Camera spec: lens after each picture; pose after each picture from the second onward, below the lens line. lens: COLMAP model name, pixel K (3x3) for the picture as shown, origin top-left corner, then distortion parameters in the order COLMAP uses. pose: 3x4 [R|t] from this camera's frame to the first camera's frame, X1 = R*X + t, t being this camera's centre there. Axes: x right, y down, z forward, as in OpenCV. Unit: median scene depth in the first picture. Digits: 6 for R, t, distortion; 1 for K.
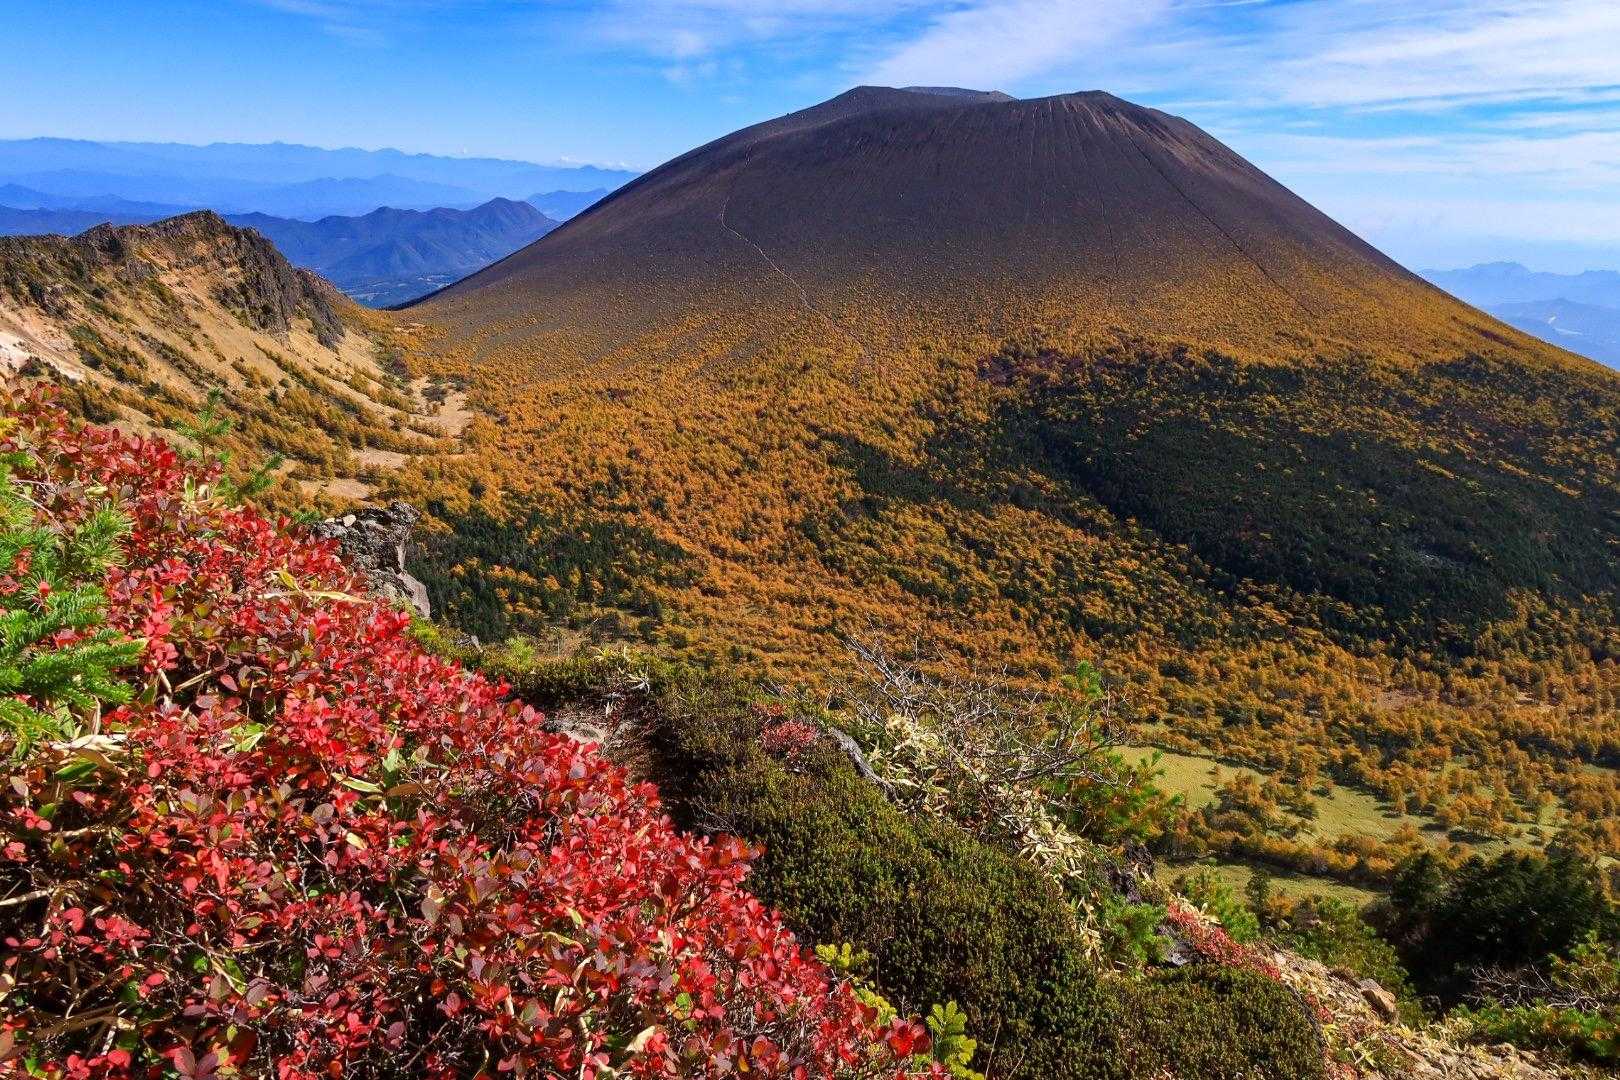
lens RADIAL K [[1113.6, 0, 810.0], [0, 1113.6, 540.0], [0, 0, 1]] dist [0.003203, -0.001055]
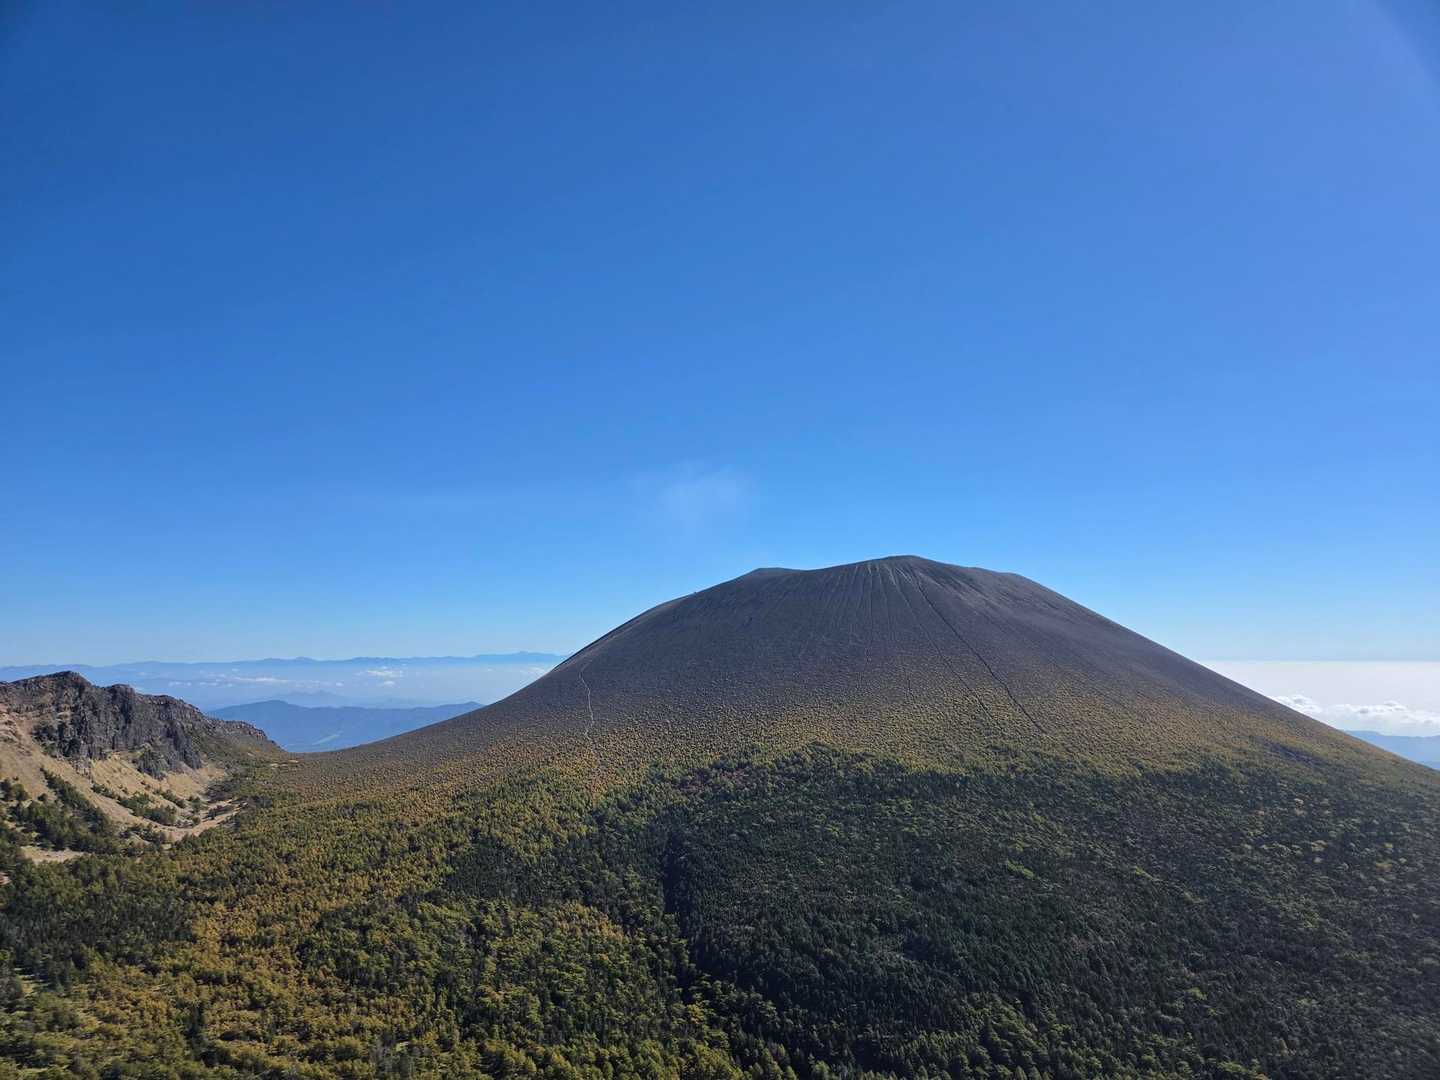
lens RADIAL K [[988.5, 0, 720.0], [0, 988.5, 540.0], [0, 0, 1]] dist [0.056830, 0.000332]
pose [[0.959572, -0.084910, -0.268351, 0.620937], [-0.045424, 0.894196, -0.445365, 0.077084], [0.277775, 0.439549, 0.854188, 0.132481]]
